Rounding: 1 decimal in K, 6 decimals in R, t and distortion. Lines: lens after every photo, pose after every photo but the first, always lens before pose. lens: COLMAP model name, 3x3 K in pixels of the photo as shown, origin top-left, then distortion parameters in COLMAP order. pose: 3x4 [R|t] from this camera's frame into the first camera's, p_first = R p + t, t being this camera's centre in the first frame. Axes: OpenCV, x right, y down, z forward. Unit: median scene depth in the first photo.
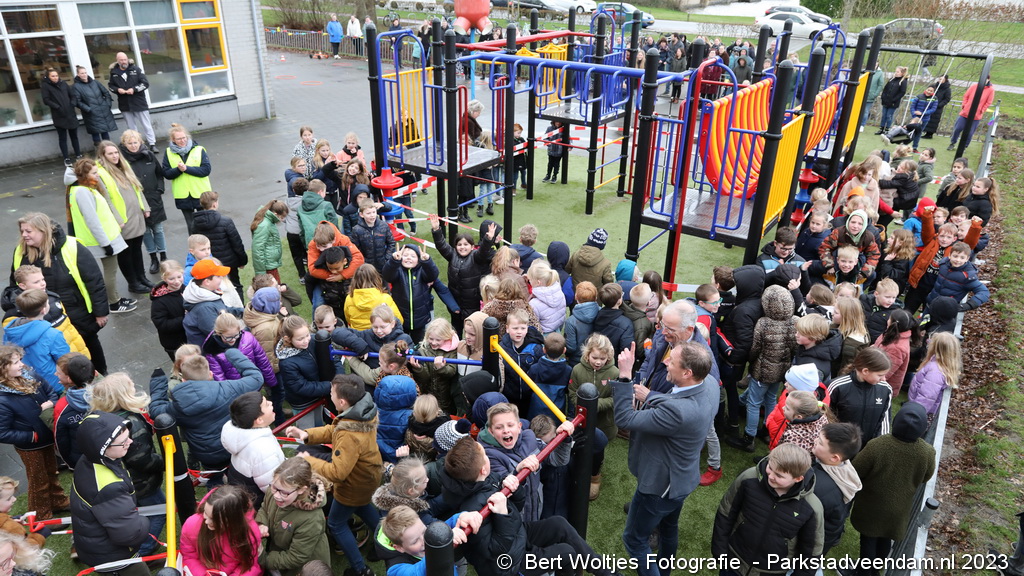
lens RADIAL K [[673.0, 0, 516.9], [0, 673.0, 301.6], [0, 0, 1]] dist [0.002977, 0.002756]
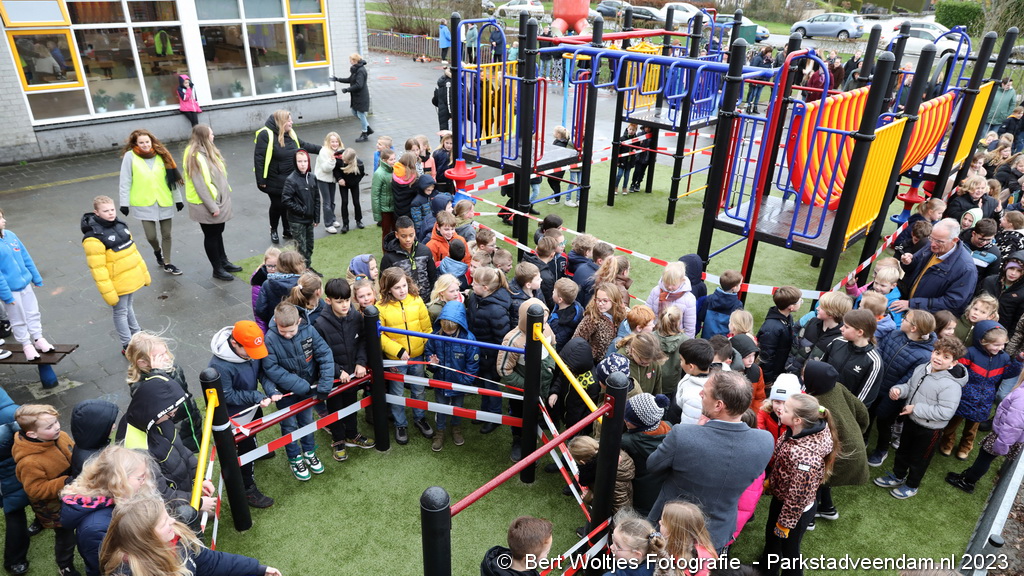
lens RADIAL K [[668.2, 0, 520.6], [0, 668.2, 340.9], [0, 0, 1]] dist [0.004378, 0.001769]
pose [[0.989059, 0.081707, -0.122830, 0.027775], [-0.077434, 0.996227, 0.039178, 0.017680], [0.125568, -0.029238, 0.991654, 0.014406]]
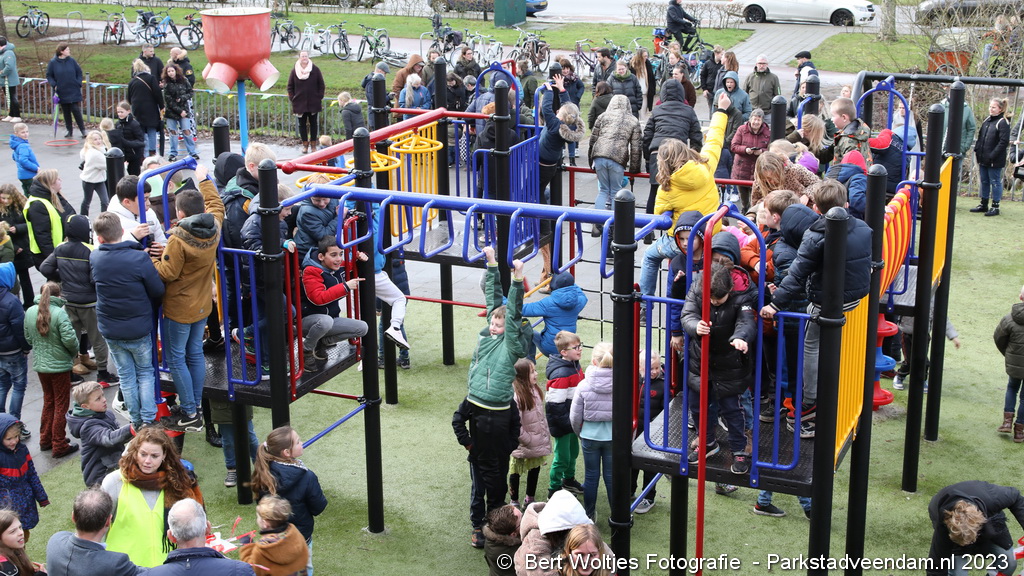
lens RADIAL K [[1410.6, 0, 512.0], [0, 1410.6, 288.0], [0, 0, 1]] dist [0.022240, -0.010767]
pose [[0.984275, -0.077343, 0.158808, -0.063339], [0.104078, 0.980343, -0.167616, -0.047911], [-0.142723, 0.181509, 0.972977, -0.128009]]
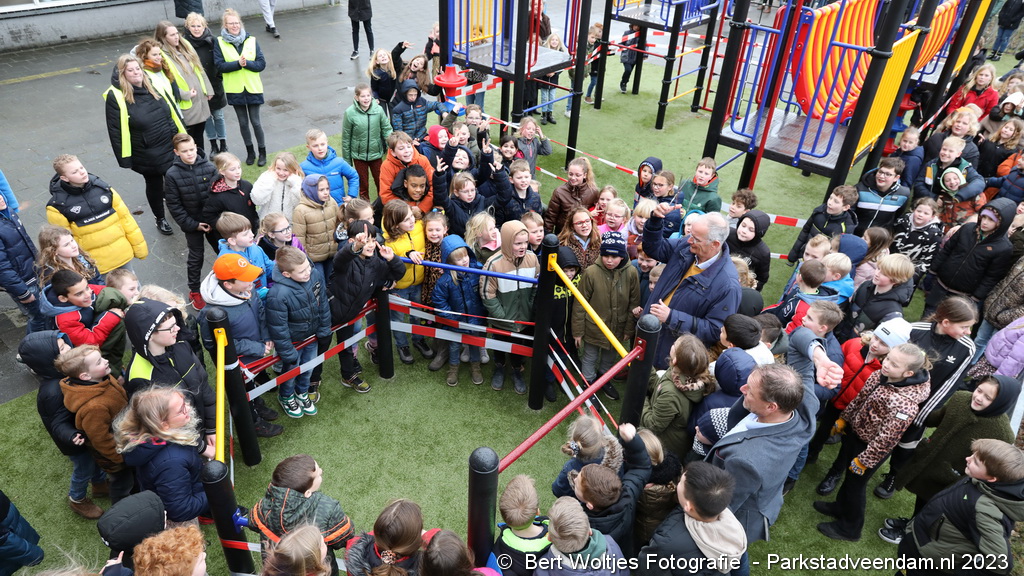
lens RADIAL K [[673.0, 0, 516.9], [0, 673.0, 301.6], [0, 0, 1]] dist [0.002977, 0.002756]
pose [[0.994054, 0.084456, -0.068736, -0.005761], [-0.074609, 0.988031, 0.135009, -0.003277], [0.079315, -0.129078, 0.988457, 0.020106]]
